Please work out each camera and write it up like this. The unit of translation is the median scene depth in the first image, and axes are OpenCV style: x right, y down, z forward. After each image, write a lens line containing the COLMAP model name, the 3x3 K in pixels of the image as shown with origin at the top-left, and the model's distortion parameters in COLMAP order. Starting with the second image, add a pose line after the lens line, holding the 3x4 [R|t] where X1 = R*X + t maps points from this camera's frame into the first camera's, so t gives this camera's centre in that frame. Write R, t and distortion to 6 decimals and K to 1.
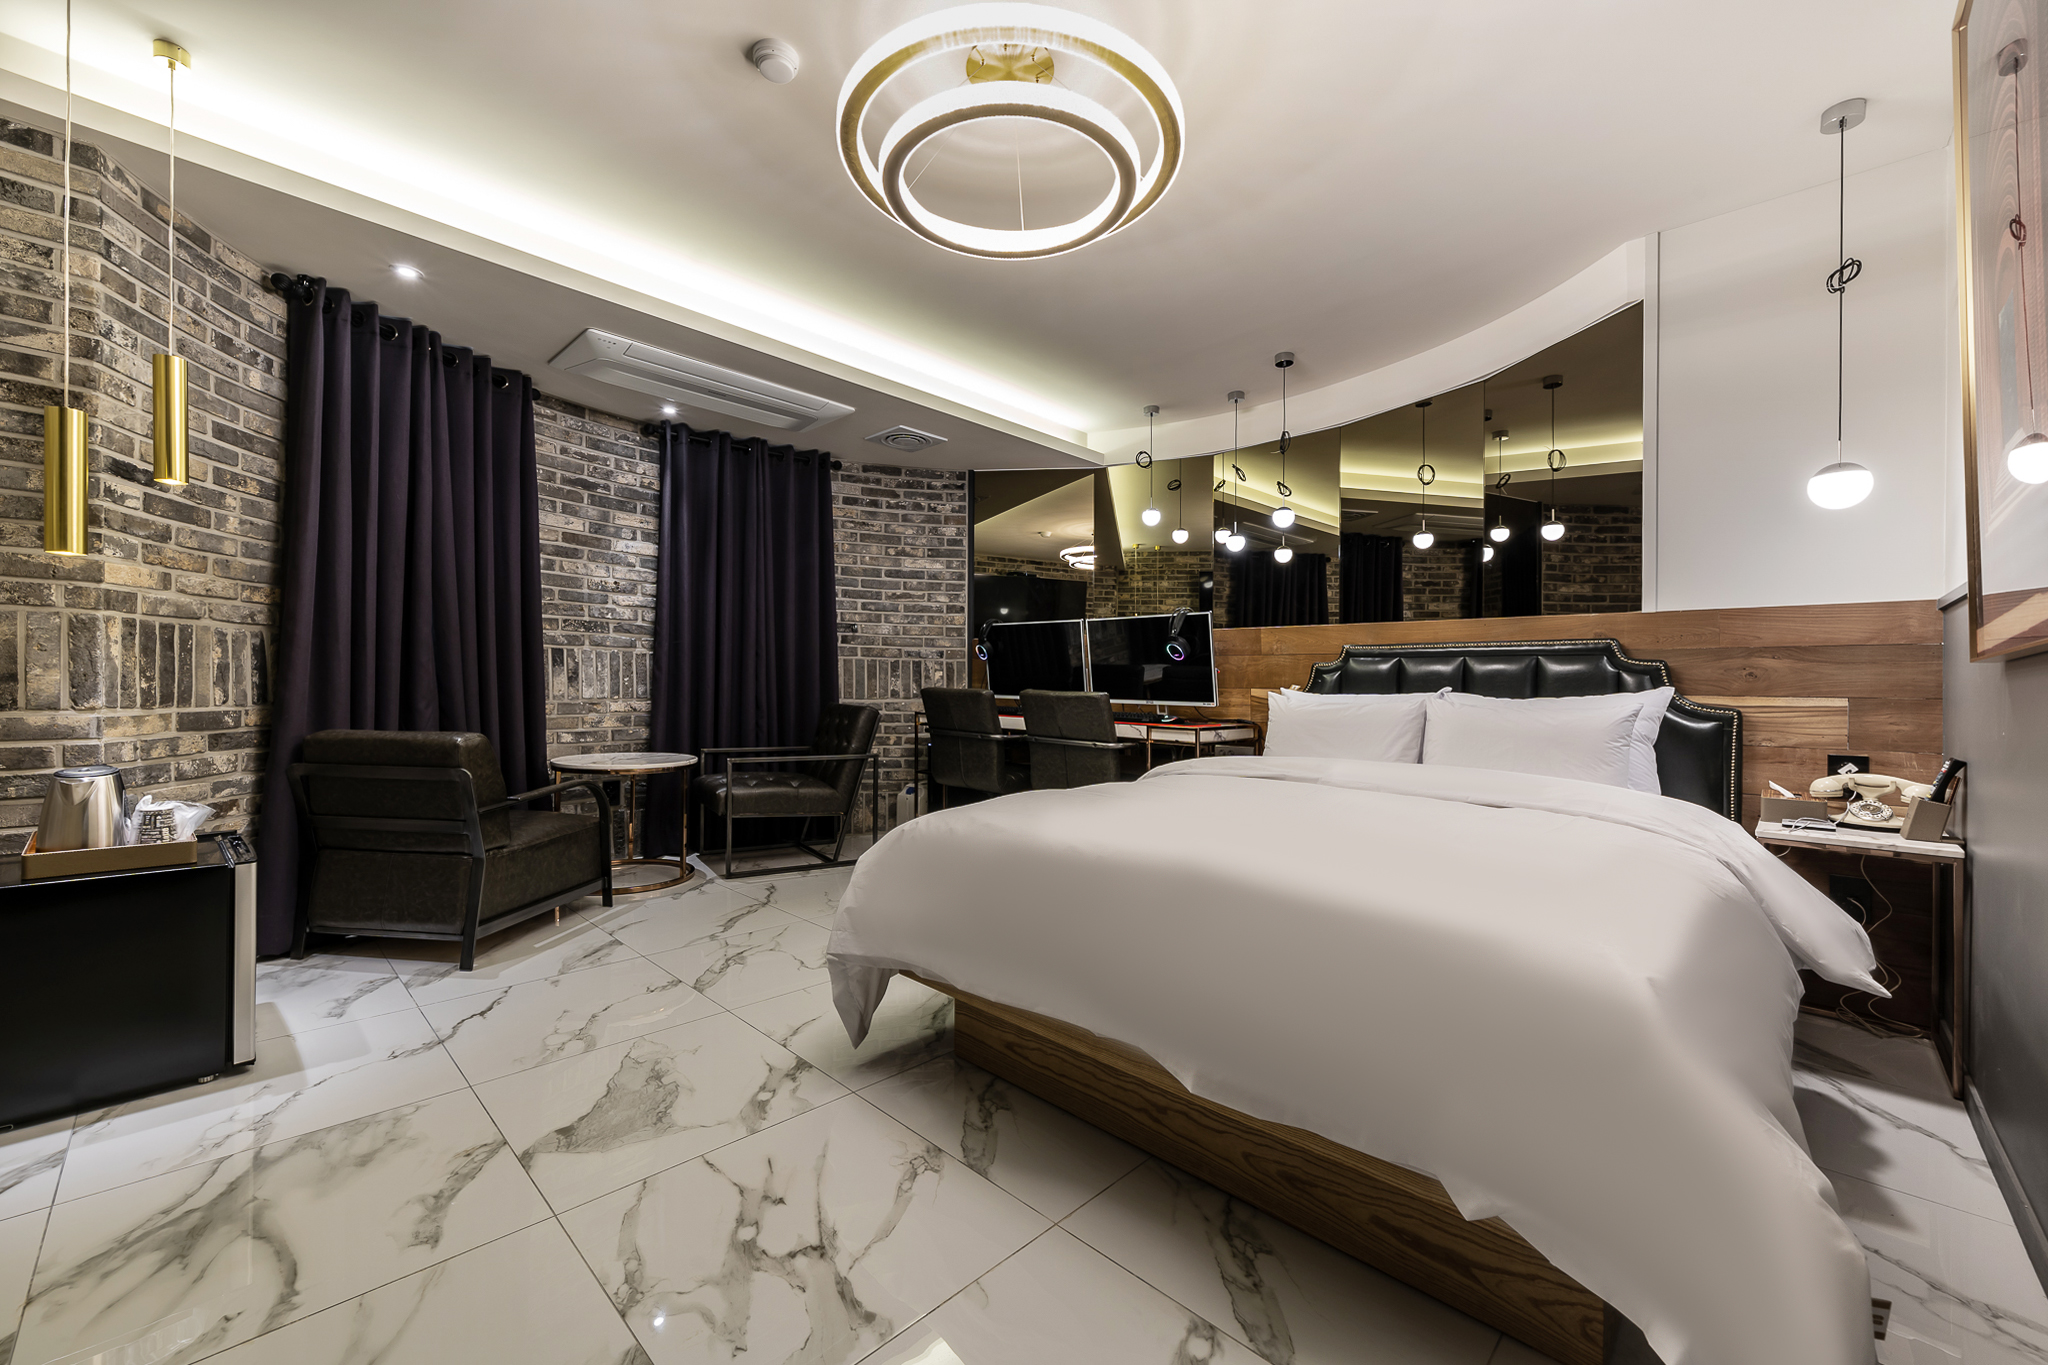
lens RADIAL K [[793.5, 0, 1029.9], [0, 793.5, 723.4], [0, 0, 1]] dist [0.000425, 0.000031]
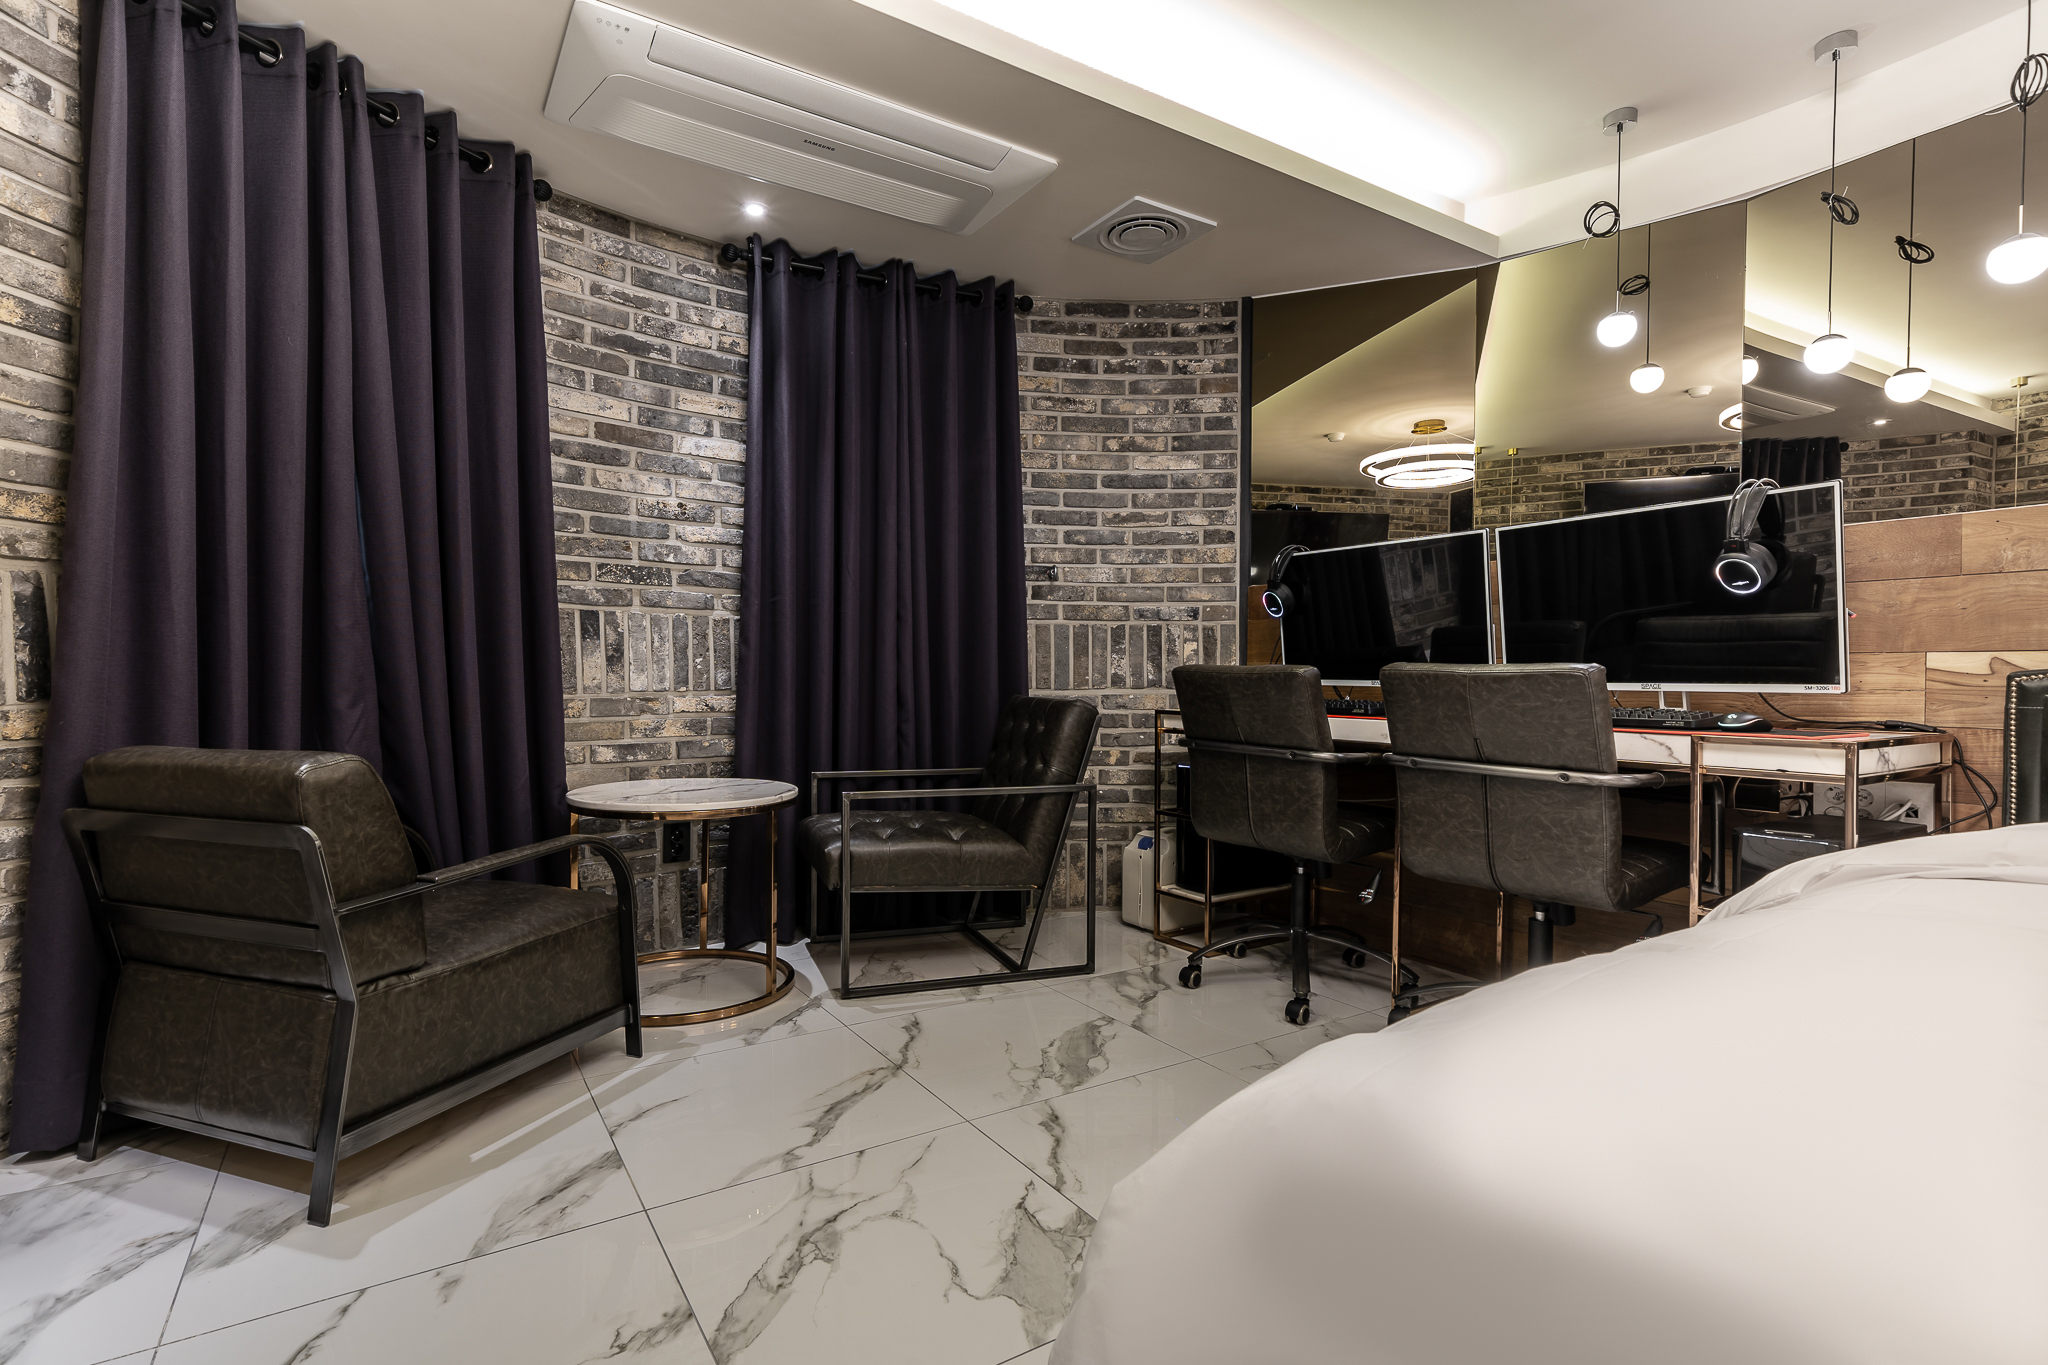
lens RADIAL K [[980.8, 0, 1024.0], [0, 980.8, 682.5], [0, 0, 1]] dist [-0.000155, -0.000024]
pose [[0.972114, -0.012428, -0.234179, -0.080912], [0.001993, 0.998997, -0.044744, -0.003085], [0.234500, 0.043029, 0.971163, 0.320285]]
